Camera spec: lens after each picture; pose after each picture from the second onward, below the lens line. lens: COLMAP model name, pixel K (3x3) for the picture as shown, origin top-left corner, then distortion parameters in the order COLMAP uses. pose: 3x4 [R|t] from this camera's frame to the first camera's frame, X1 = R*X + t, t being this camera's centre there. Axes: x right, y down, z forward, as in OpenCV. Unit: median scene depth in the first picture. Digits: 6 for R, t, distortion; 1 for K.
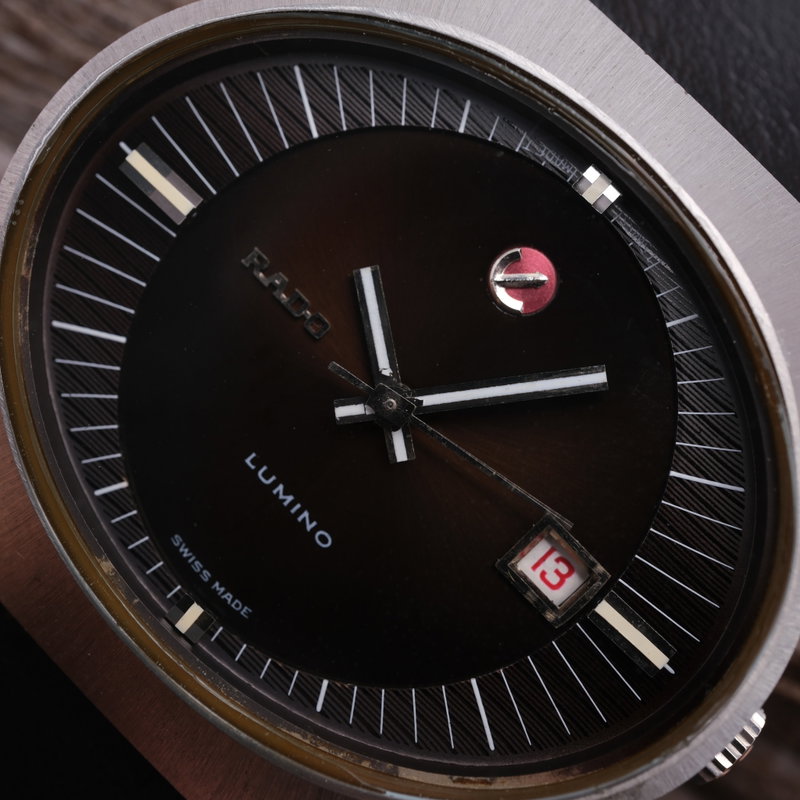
lens RADIAL K [[1480.1, 0, 396.3], [0, 1480.1, 401.4], [0, 0, 1]] dist [0.058155, 0.000000]
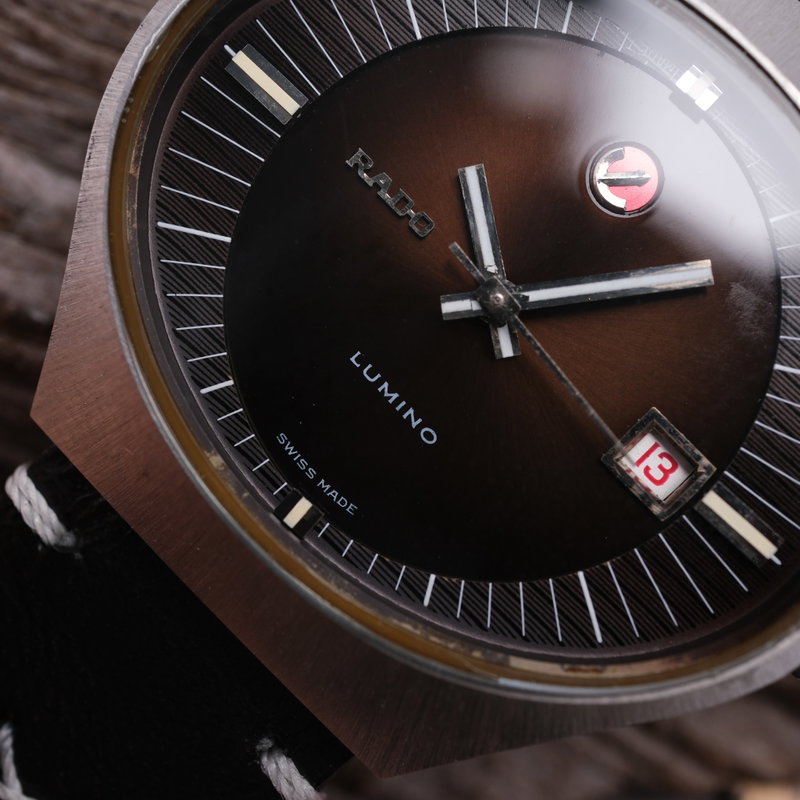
lens RADIAL K [[1480.1, 0, 401.8], [0, 1480.1, 397.9], [0, 0, 1]] dist [0.058155, 0.000000]
pose [[0.999830, -0.002428, 0.018295, -0.086696], [0.002809, 0.999779, -0.020850, 0.088828], [-0.018240, 0.020898, 0.999615, -0.006424]]
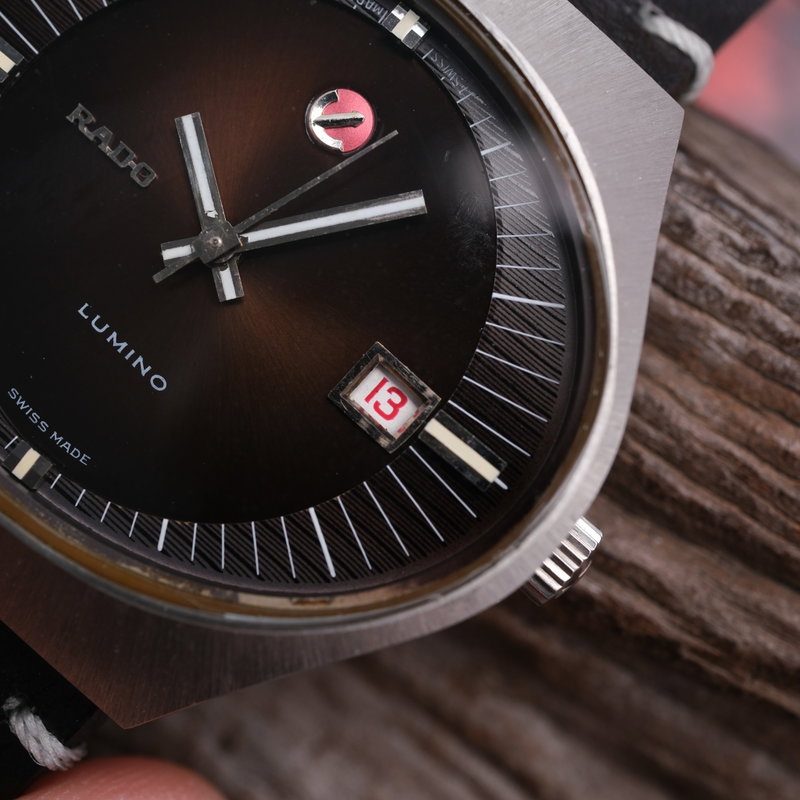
lens RADIAL K [[1480.1, 0, 392.9], [0, 1480.1, 394.0], [0, 0, 1]] dist [0.058155, 0.000000]
pose [[0.998138, -0.052841, 0.030453, 0.080033], [0.054723, 0.996405, -0.064667, 0.176411], [-0.026926, 0.066214, 0.997442, -0.014207]]
